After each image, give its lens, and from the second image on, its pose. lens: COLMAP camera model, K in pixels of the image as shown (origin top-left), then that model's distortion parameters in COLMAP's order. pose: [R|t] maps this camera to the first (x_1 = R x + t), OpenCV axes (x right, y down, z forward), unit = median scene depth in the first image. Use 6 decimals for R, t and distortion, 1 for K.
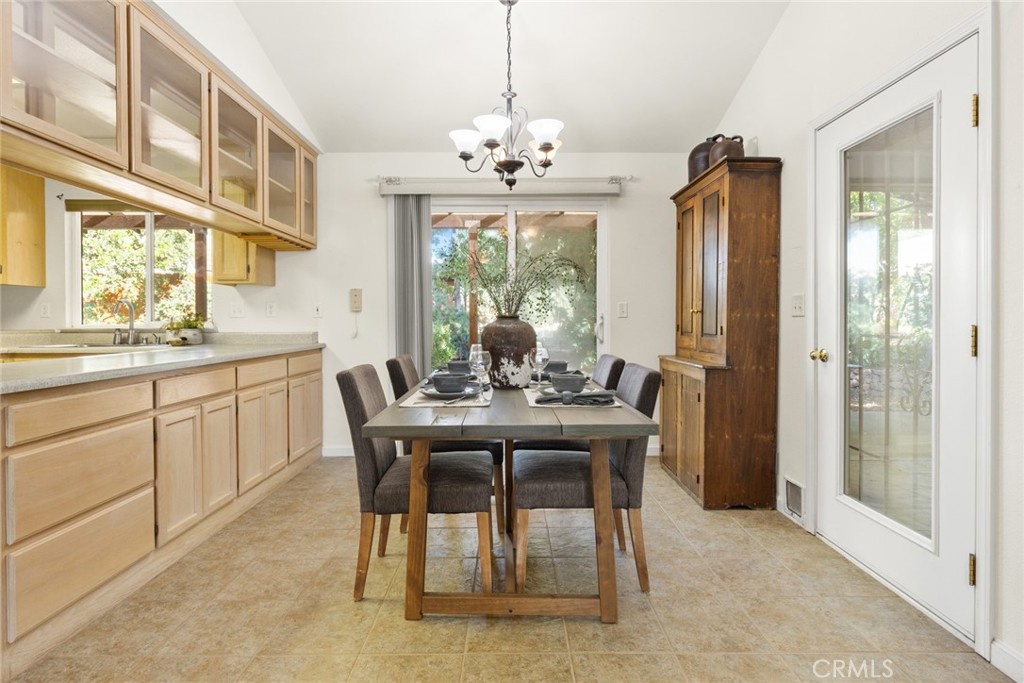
lens RADIAL K [[529.5, 0, 510.0], [0, 529.5, 323.9], [0, 0, 1]] dist [0.000175, -0.000119]
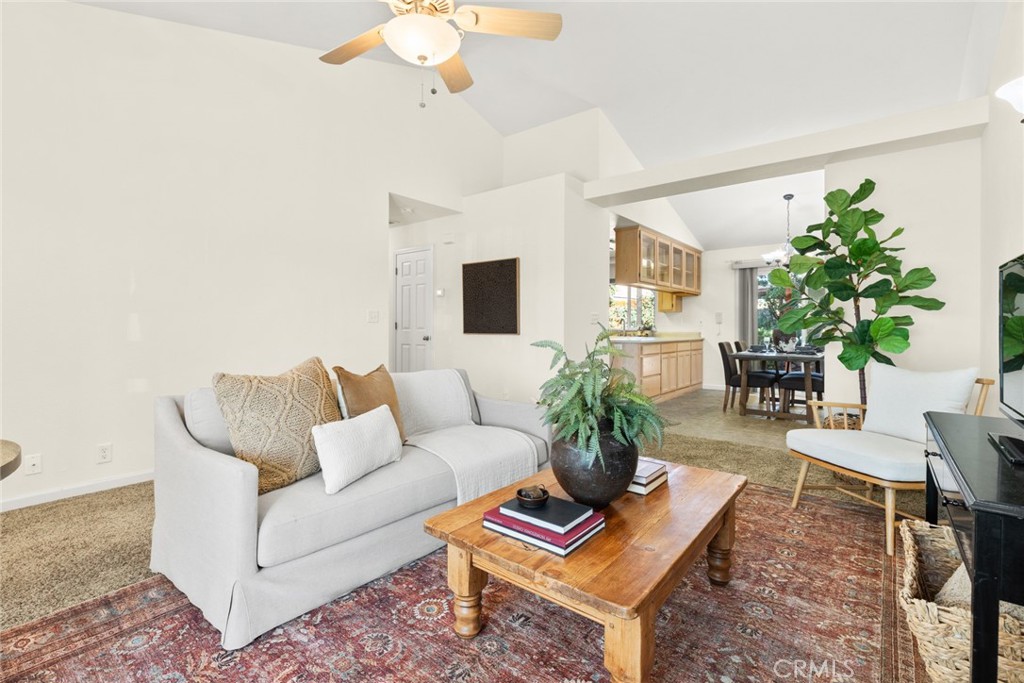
lens RADIAL K [[462.5, 0, 507.9], [0, 462.5, 326.1], [0, 0, 1]] dist [0.010215, -0.000893]
pose [[0.775620, 0.004113, -0.631186, 0.325639], [-0.009154, 0.999947, -0.004733, 0.008194], [0.631133, 0.009449, 0.775617, -1.406861]]
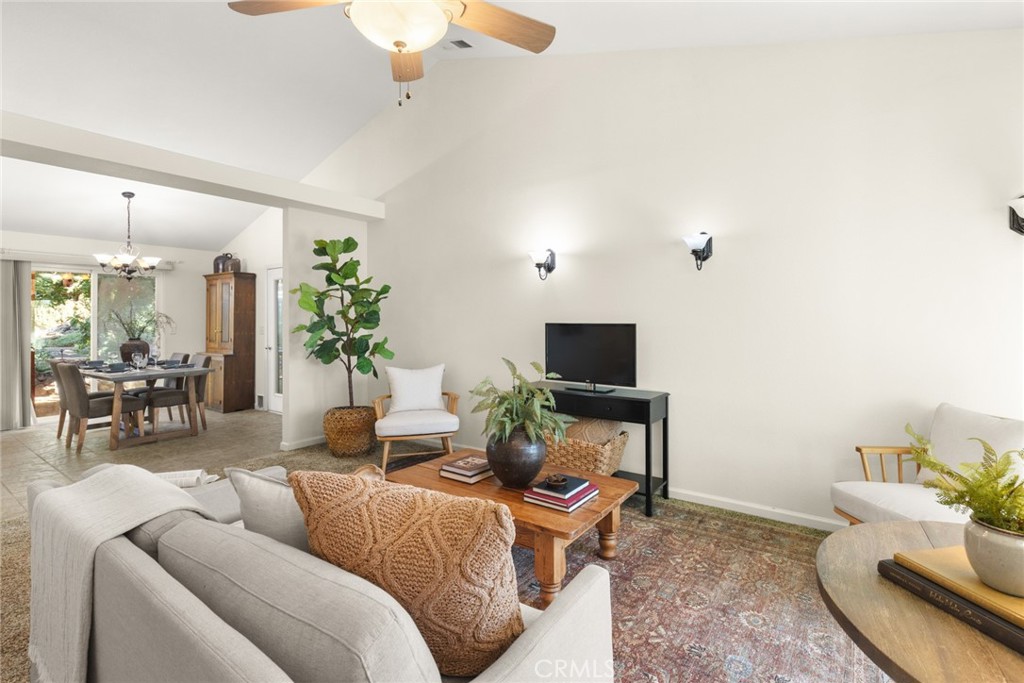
lens RADIAL K [[462.5, 0, 513.2], [0, 462.5, 314.7], [0, 0, 1]] dist [0.010215, -0.000893]
pose [[0.587998, 0.003753, 0.808853, -0.588351], [0.008870, 0.999899, -0.011087, -0.070424], [-0.808814, 0.013694, 0.587906, -1.360731]]
